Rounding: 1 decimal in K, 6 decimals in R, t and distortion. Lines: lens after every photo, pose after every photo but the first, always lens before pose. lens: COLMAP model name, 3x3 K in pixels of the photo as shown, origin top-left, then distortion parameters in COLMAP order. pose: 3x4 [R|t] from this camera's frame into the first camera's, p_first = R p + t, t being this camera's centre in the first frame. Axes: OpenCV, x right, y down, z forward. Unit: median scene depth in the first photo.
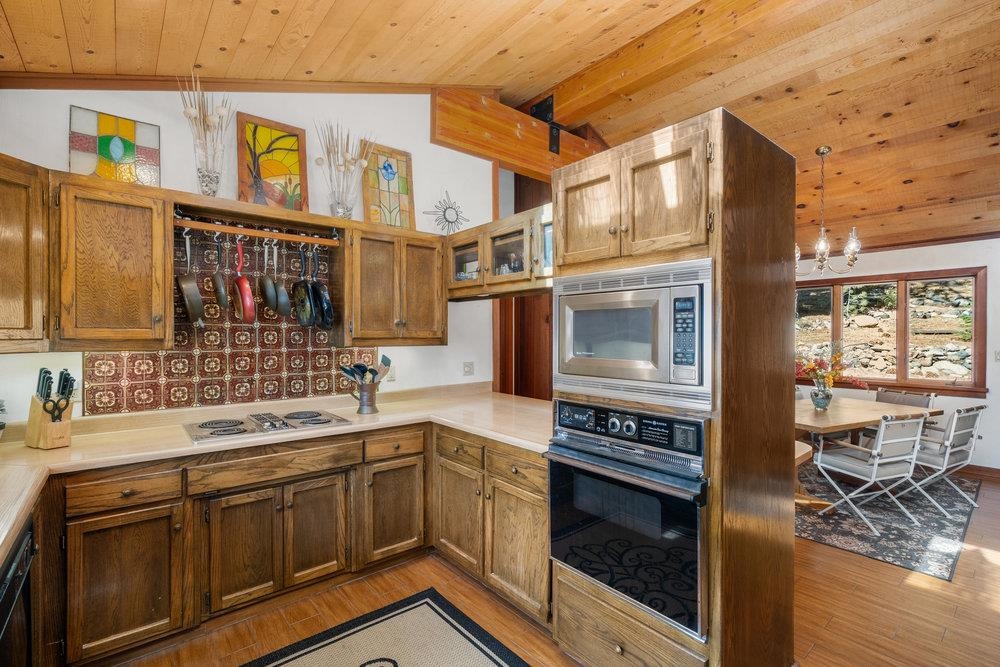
lens RADIAL K [[449.7, 0, 498.0], [0, 449.7, 339.1], [0, 0, 1]] dist [-0.004788, 0.000548]
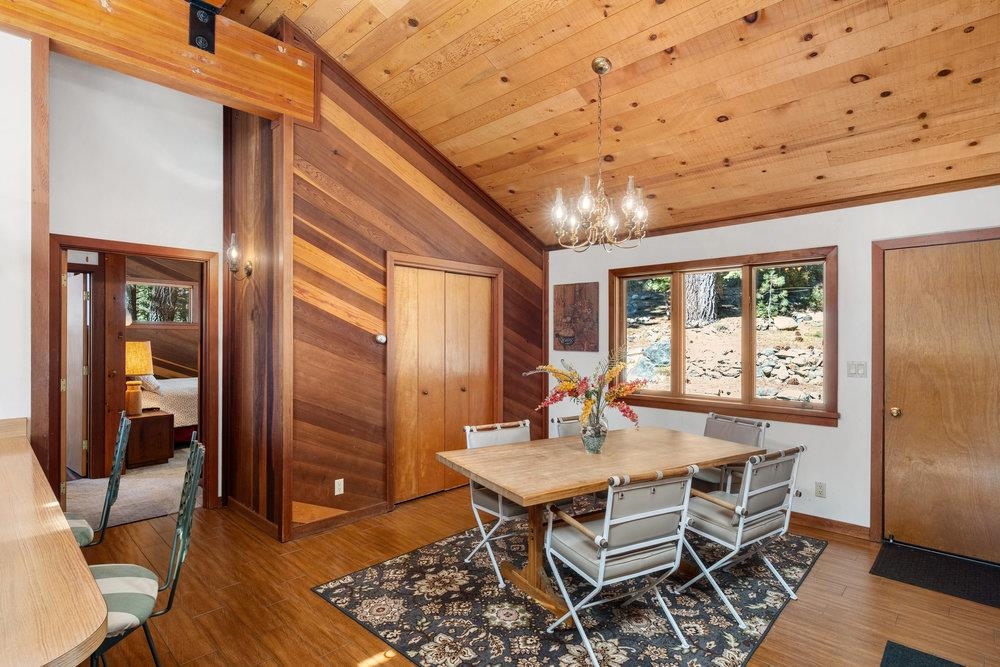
lens RADIAL K [[498.3, 0, 500.1], [0, 498.3, 338.0], [0, 0, 1]] dist [-0.003222, 0.000913]
pose [[0.993490, 0.003089, 0.113878, 0.566890], [-0.002151, 0.999963, -0.008362, -0.005402], [-0.113899, 0.008063, 0.993460, 0.321431]]
